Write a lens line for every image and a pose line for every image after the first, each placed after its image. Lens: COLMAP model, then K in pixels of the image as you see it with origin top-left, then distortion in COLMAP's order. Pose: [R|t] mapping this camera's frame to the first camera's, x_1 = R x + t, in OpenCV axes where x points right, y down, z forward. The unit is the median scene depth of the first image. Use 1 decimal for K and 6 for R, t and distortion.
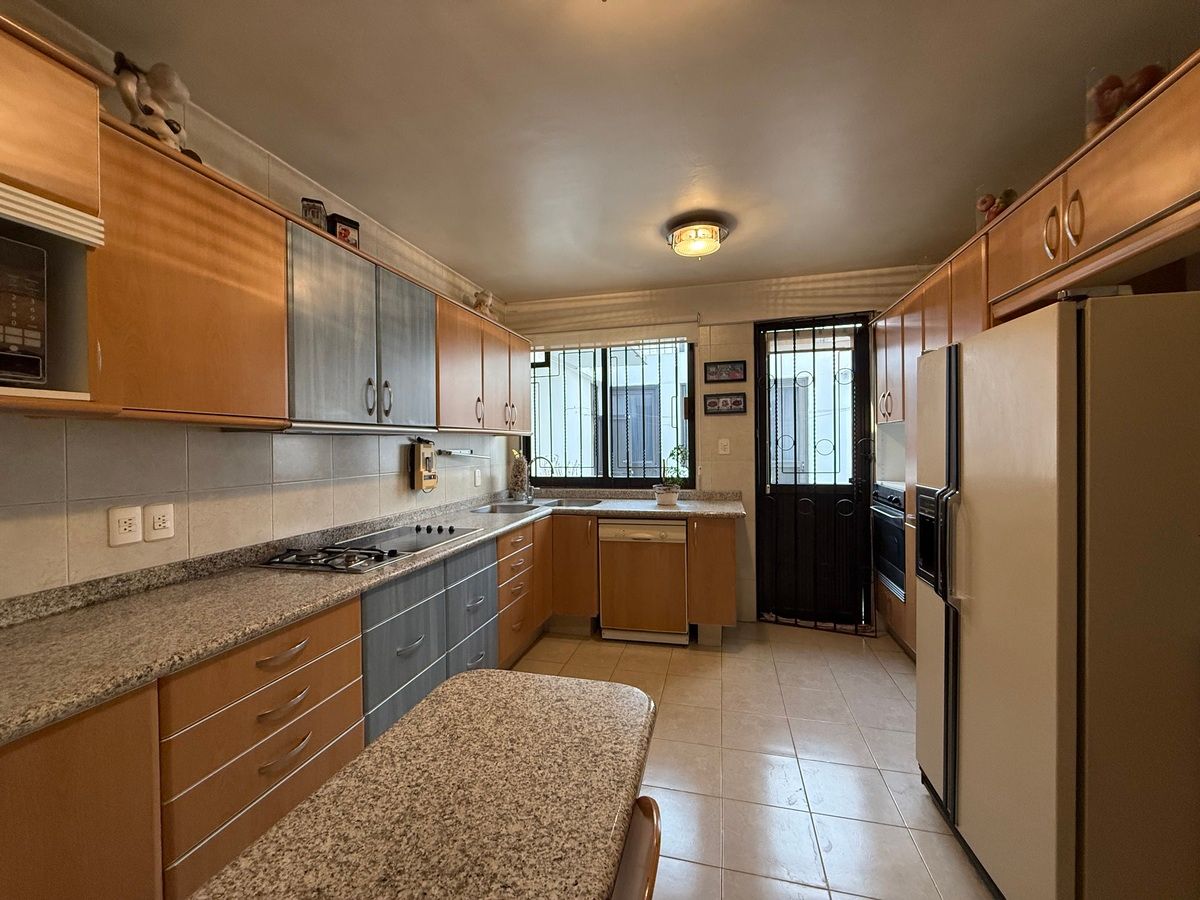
lens RADIAL K [[477.6, 0, 600.0], [0, 477.6, 450.0], [0, 0, 1]] dist [-0.007952, 0.000109]
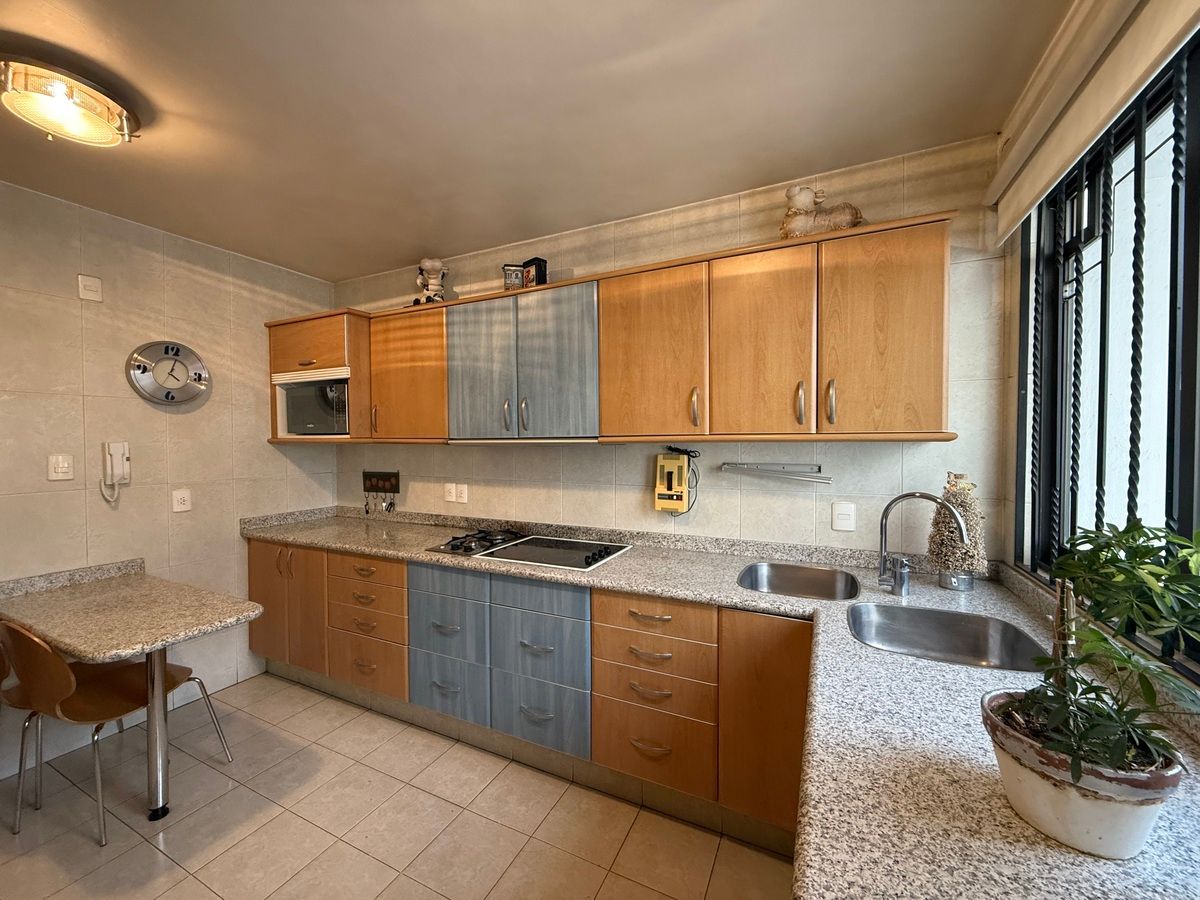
lens RADIAL K [[477.6, 0, 600.0], [0, 477.6, 450.0], [0, 0, 1]] dist [-0.007952, 0.000109]
pose [[-0.196486, 0.038676, -0.979743, 0.628476], [-0.001257, 0.999211, 0.039696, -0.074183], [0.980506, 0.009031, -0.196283, 1.484218]]
